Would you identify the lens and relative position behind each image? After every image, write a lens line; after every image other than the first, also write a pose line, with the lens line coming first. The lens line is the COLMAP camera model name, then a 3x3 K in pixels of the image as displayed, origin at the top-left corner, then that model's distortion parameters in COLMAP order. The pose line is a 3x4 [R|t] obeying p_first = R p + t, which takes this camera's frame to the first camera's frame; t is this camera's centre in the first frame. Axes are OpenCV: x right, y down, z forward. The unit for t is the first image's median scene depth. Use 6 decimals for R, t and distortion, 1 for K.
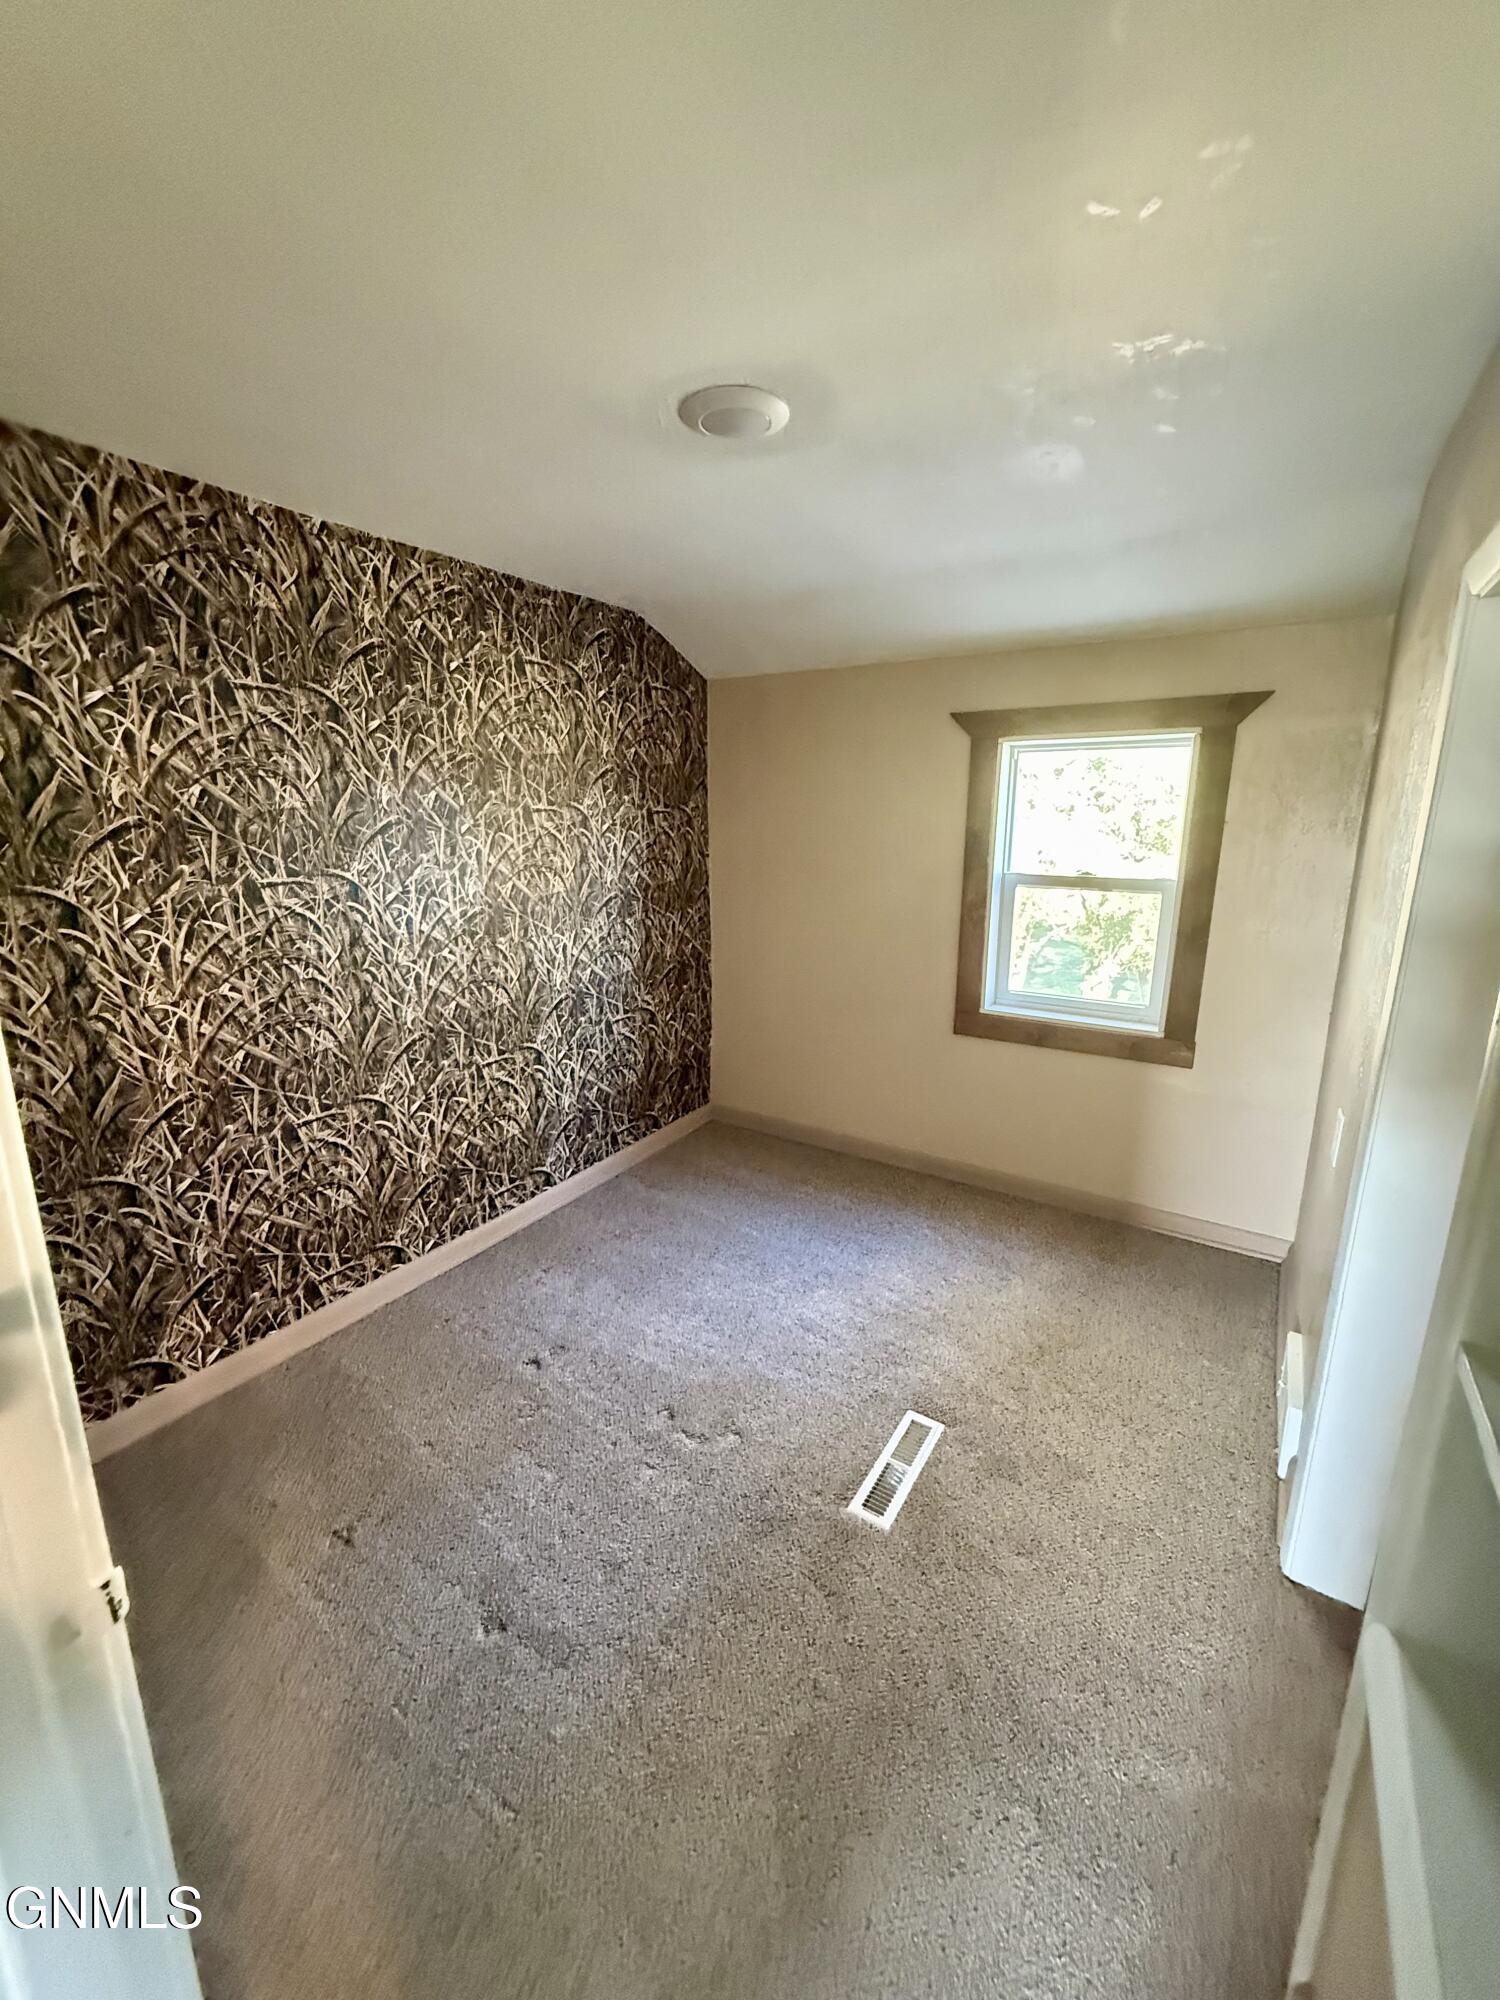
lens RADIAL K [[811.4, 0, 753.2], [0, 811.4, 997.6], [0, 0, 1]] dist [0.000953, 0.000063]
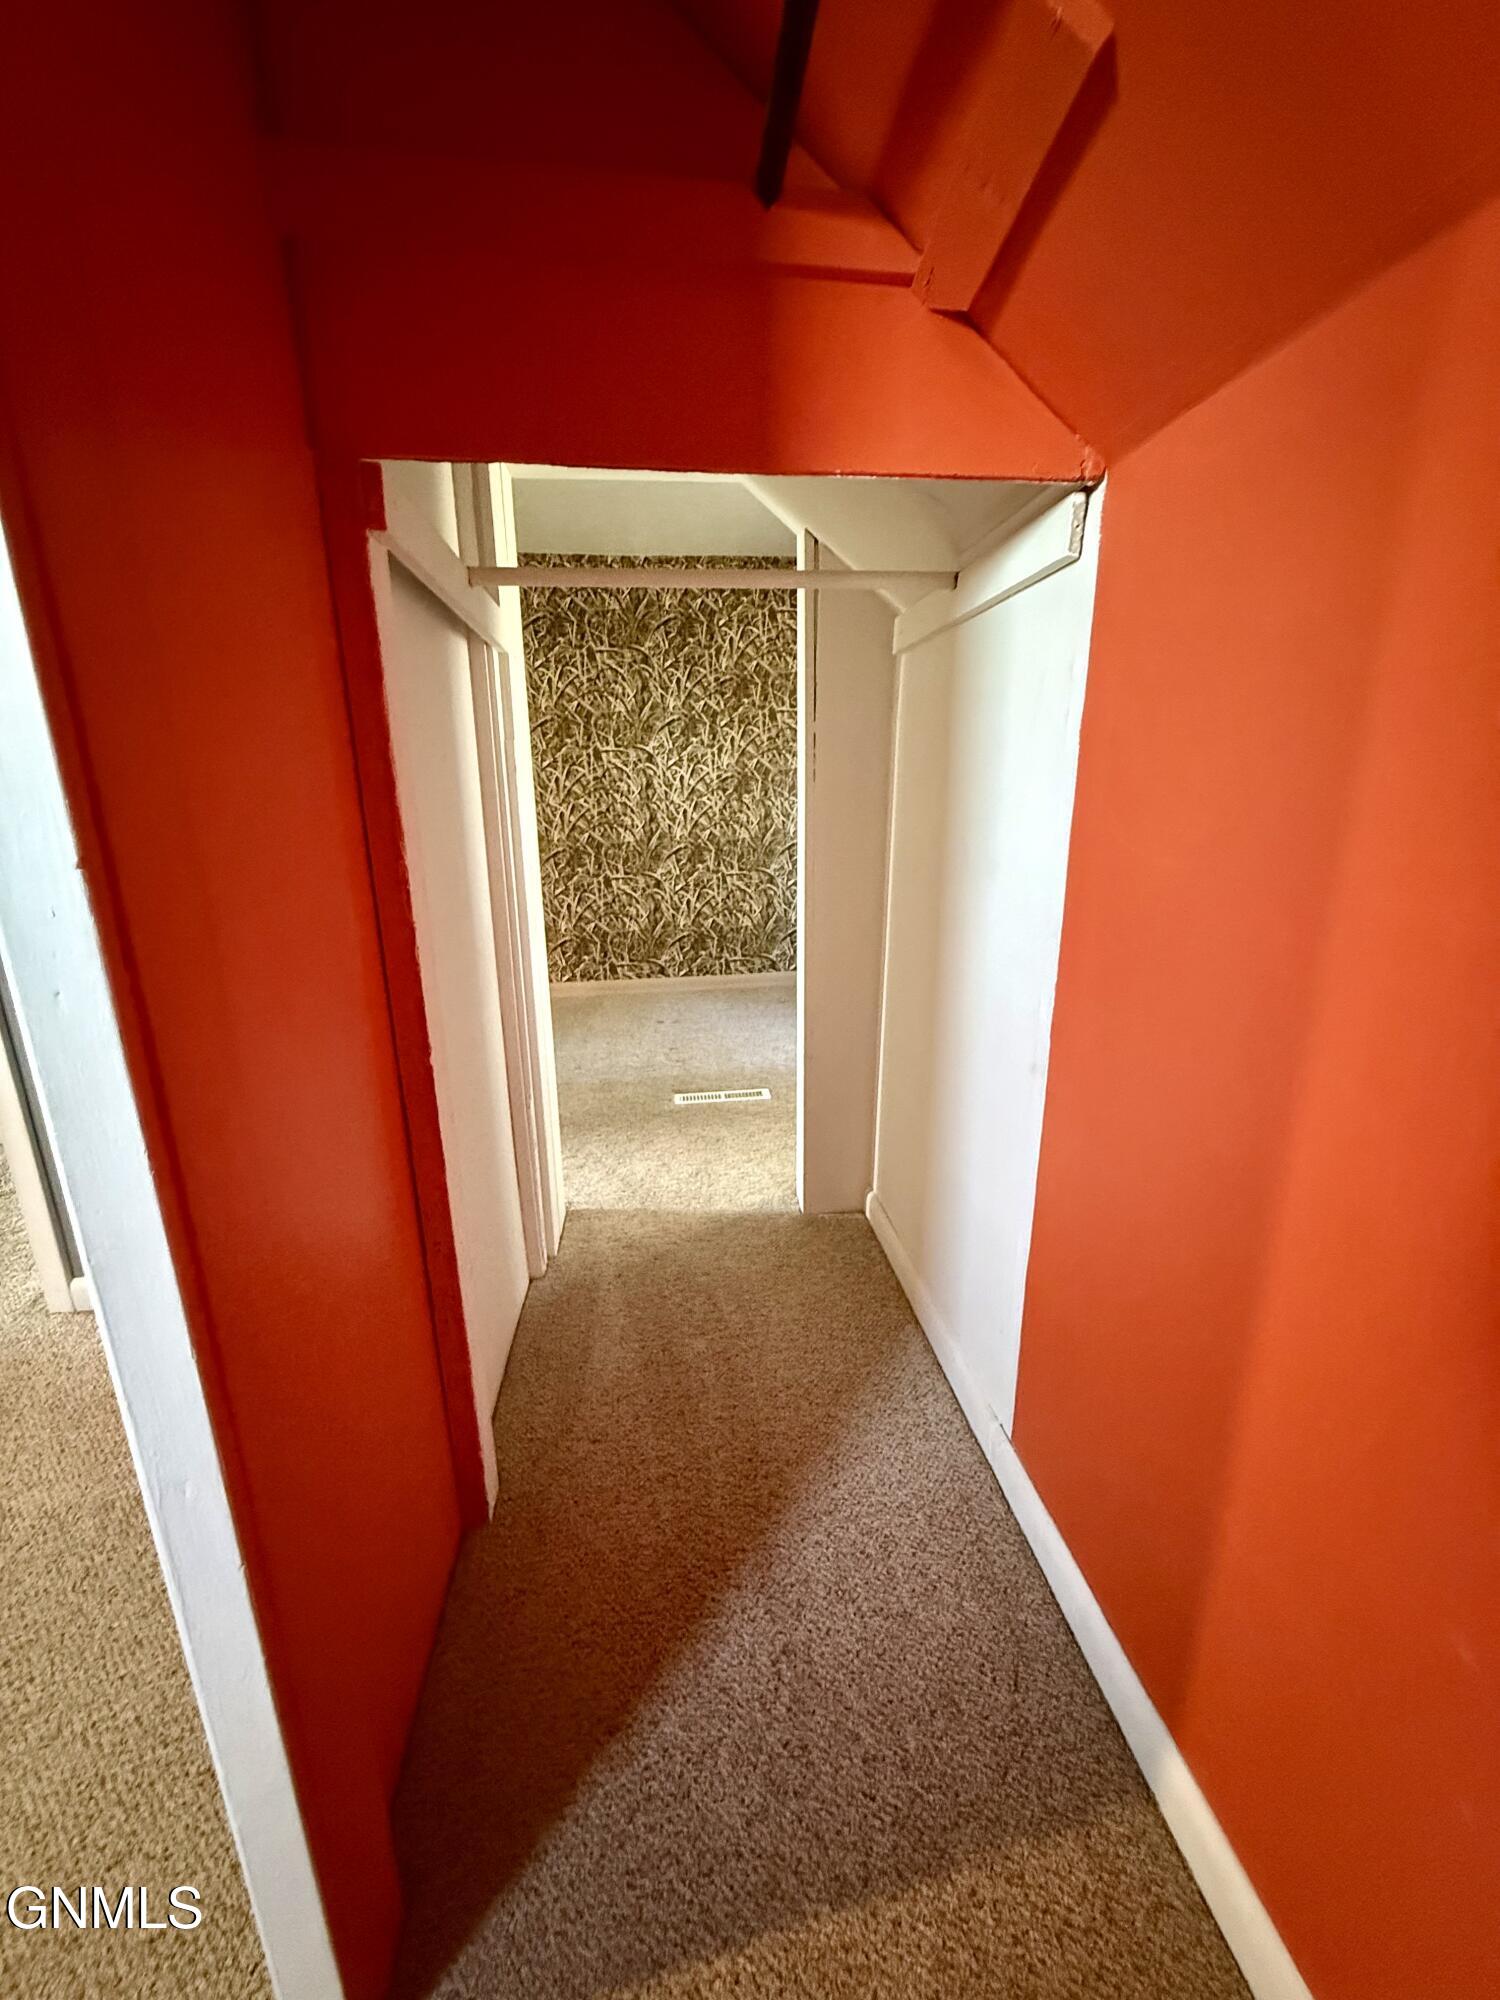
lens RADIAL K [[811.4, 0, 752.9], [0, 811.4, 1005.5], [0, 0, 1]] dist [0.000953, 0.000063]
pose [[0.627058, 0.189709, -0.755519, 1.103551], [-0.158268, 0.980689, 0.114892, 0.165392], [0.762725, 0.047531, 0.644974, 0.007577]]
